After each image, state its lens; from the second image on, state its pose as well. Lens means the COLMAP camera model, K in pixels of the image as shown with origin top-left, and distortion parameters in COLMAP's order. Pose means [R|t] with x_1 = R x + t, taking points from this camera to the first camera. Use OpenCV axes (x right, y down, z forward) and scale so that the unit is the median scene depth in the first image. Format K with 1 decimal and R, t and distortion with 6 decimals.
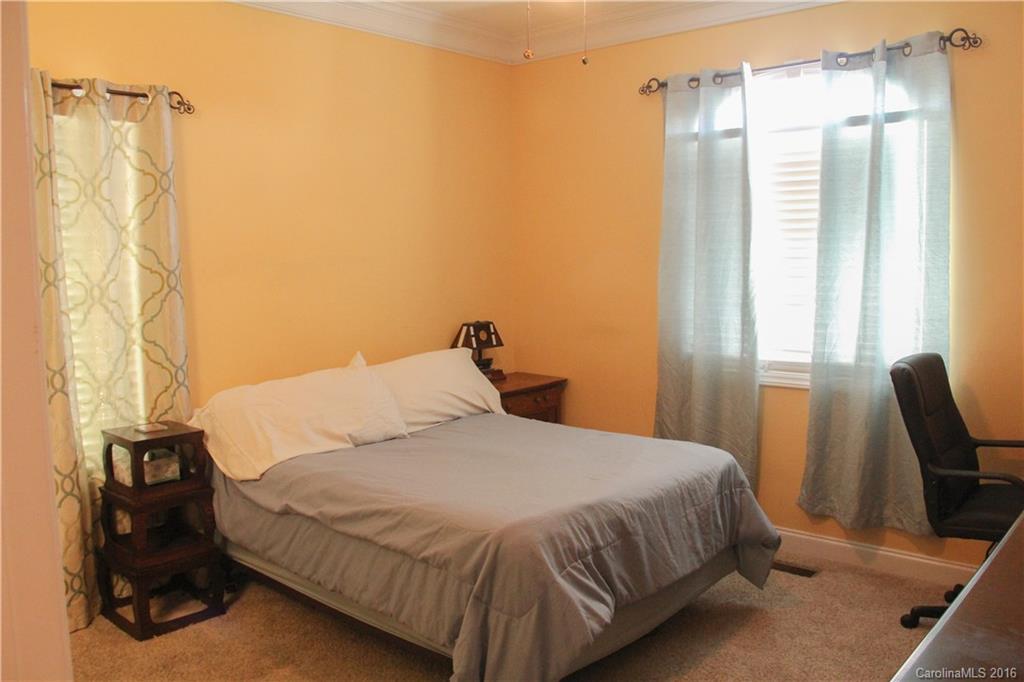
lens RADIAL K [[845.3, 0, 514.3], [0, 845.3, 341.5], [0, 0, 1]] dist [-0.163927, 0.106915]
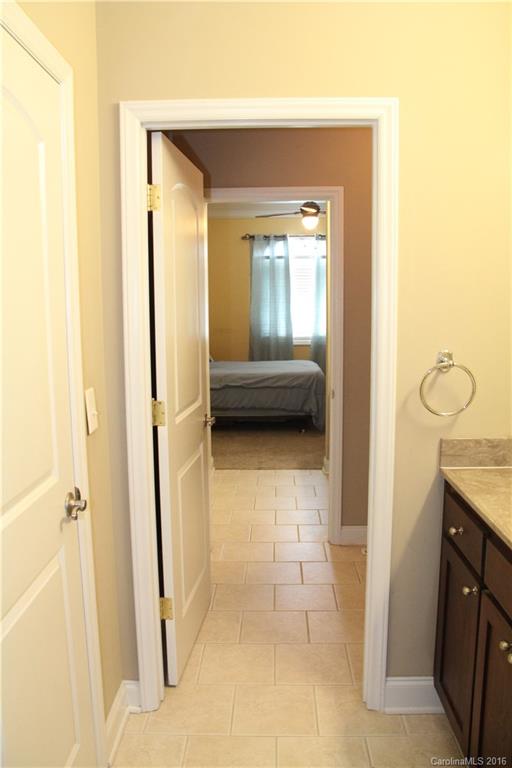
lens RADIAL K [[634.0, 0, 252.0], [0, 634.0, 382.2], [0, 0, 1]] dist [-0.163927, 0.106915]
pose [[0.773205, -0.083710, 0.628607, -1.207424], [0.068138, 0.996477, 0.048888, 0.062361], [-0.630485, 0.005032, 0.776185, -0.611430]]
